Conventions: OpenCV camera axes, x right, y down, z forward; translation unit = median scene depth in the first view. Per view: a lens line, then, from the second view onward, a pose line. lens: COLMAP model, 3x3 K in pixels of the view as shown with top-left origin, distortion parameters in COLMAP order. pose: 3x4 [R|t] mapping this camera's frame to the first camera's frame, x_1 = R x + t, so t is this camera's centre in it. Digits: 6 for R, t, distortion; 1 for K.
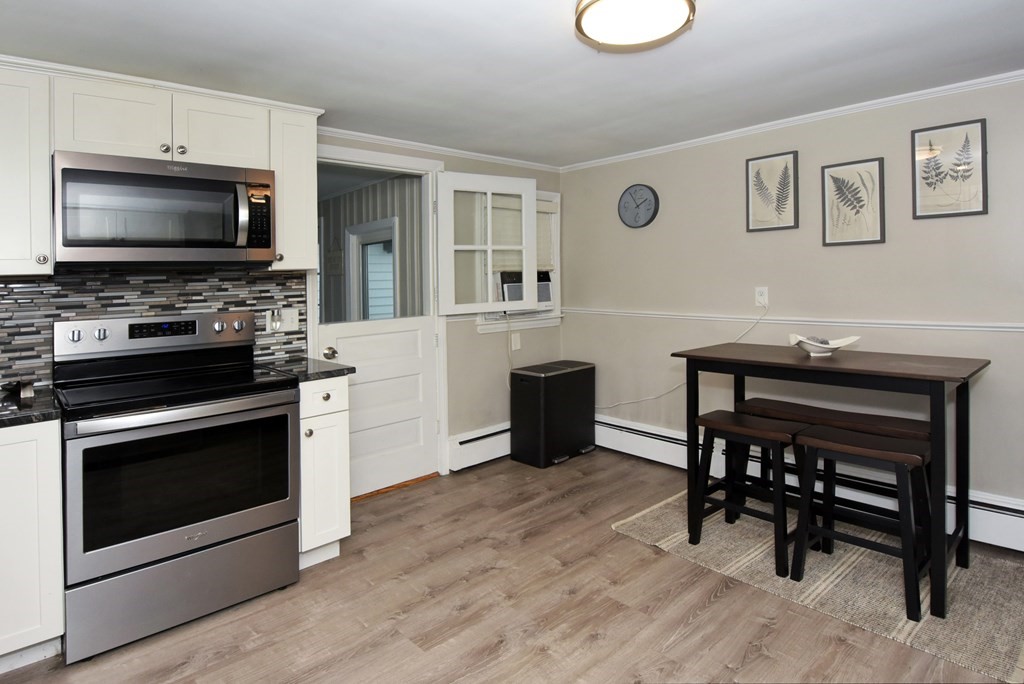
lens RADIAL K [[546.8, 0, 505.7], [0, 546.8, 337.2], [0, 0, 1]] dist [0.016019, -0.012409]
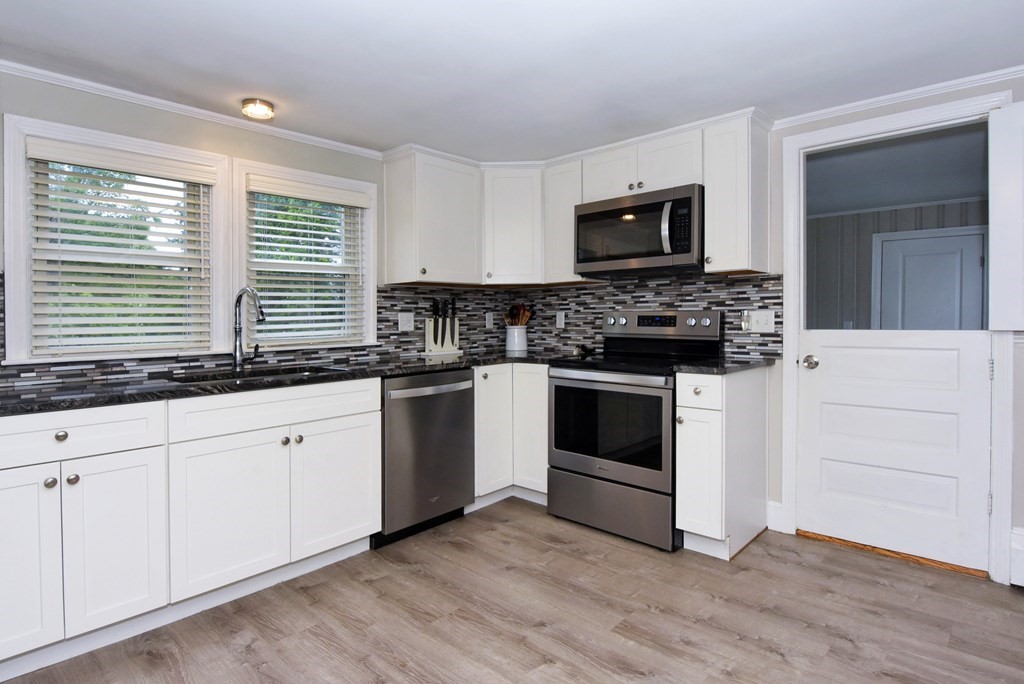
lens RADIAL K [[546.8, 0, 500.8], [0, 546.8, 338.8], [0, 0, 1]] dist [0.016019, -0.012409]
pose [[0.112211, 0.074816, -0.990864, 0.583809], [-0.100723, 0.992882, 0.063562, -0.016384], [0.988566, 0.092671, 0.118948, 0.439962]]
